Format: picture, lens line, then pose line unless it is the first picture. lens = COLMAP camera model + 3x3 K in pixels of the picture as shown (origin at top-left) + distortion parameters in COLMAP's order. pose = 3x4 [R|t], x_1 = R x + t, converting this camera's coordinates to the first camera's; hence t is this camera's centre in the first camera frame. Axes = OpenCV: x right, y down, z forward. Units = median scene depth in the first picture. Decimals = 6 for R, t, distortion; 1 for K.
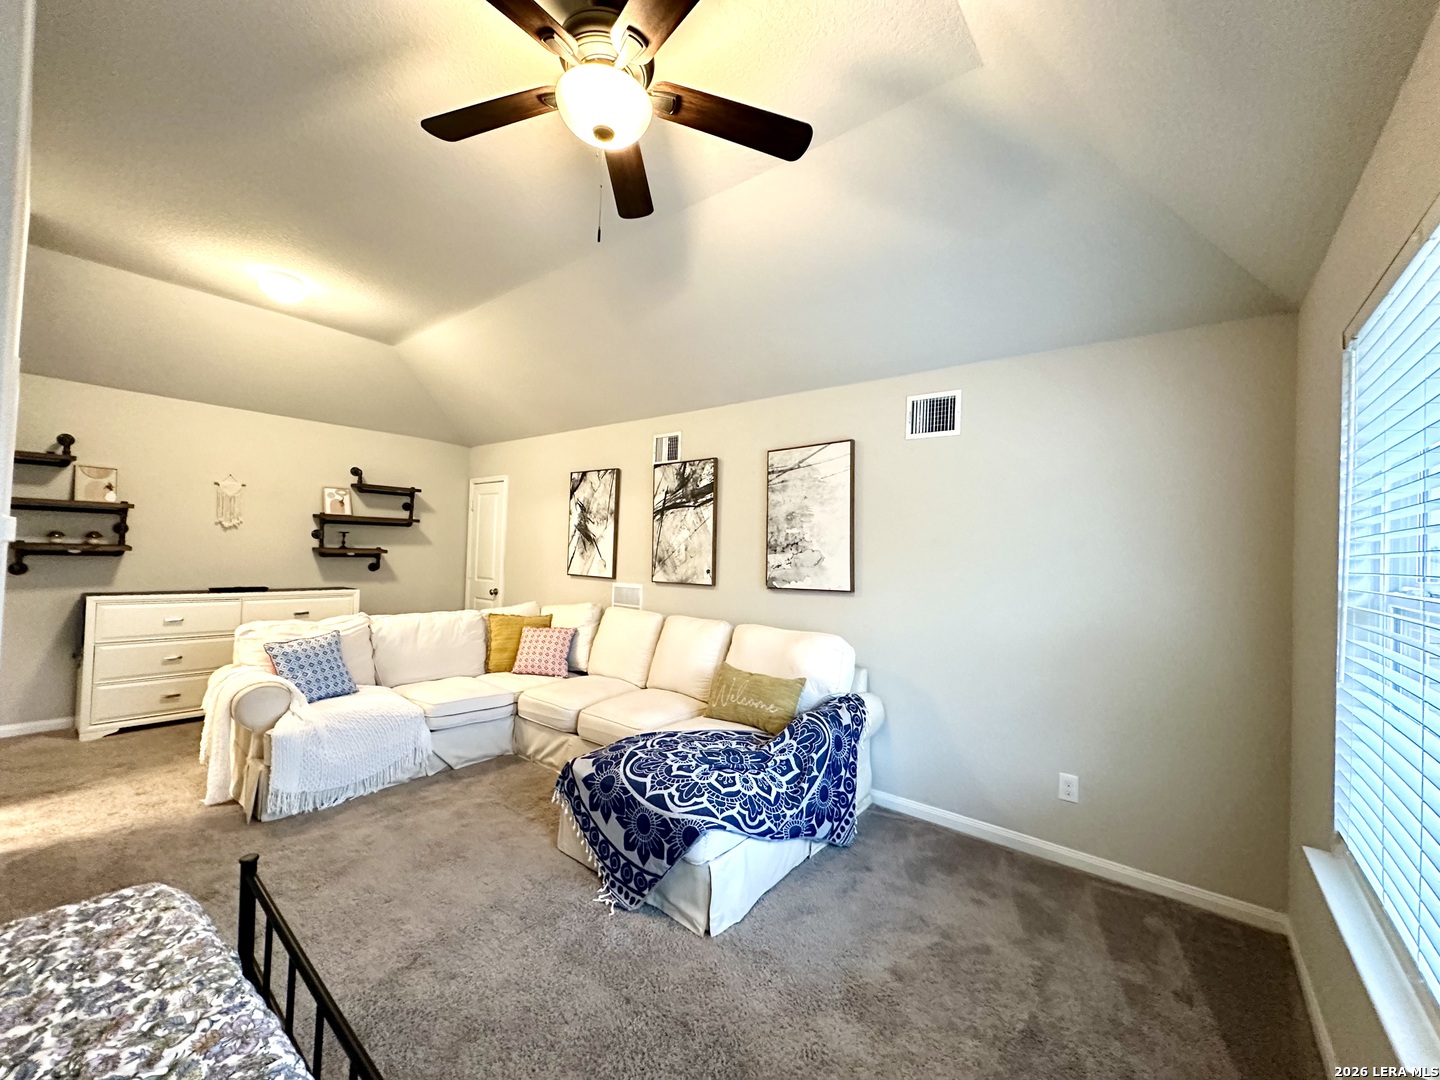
lens RADIAL K [[570.3, 0, 721.3], [0, 570.3, 540.9], [0, 0, 1]] dist [0.001143, -0.000197]
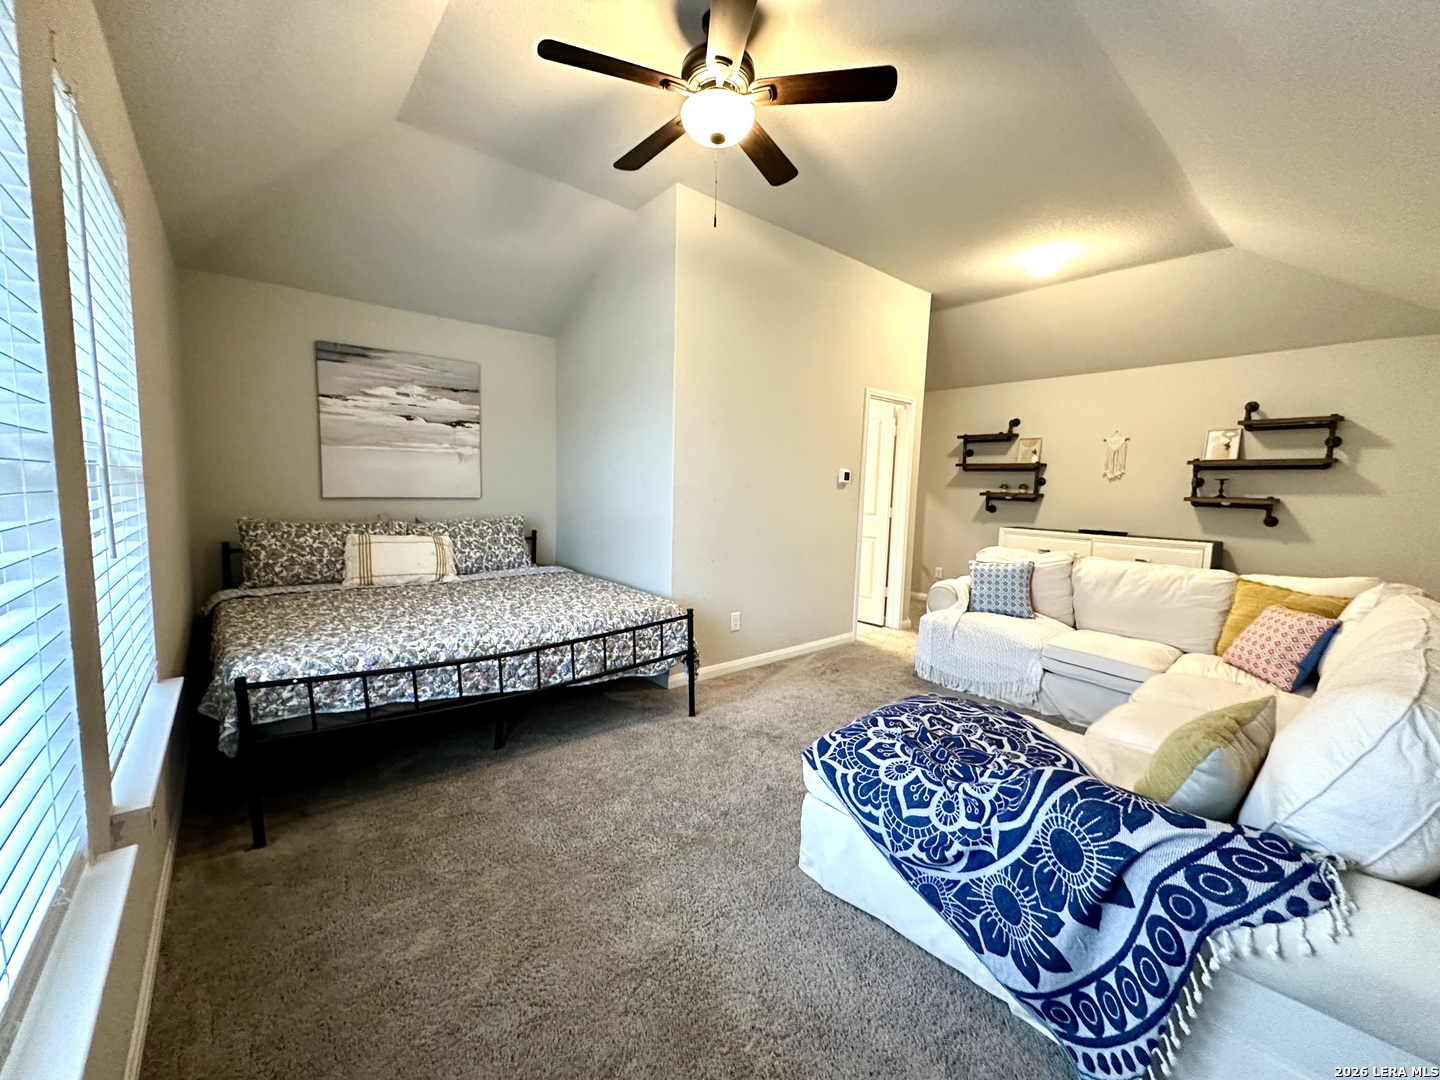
lens RADIAL K [[570.3, 0, 721.6], [0, 570.3, 541.4], [0, 0, 1]] dist [0.001143, -0.000197]
pose [[-0.183474, 0.059258, -0.981237, 0.474297], [-0.016819, 0.997846, 0.063406, 0.050535], [0.982881, 0.028137, -0.182082, 0.538171]]
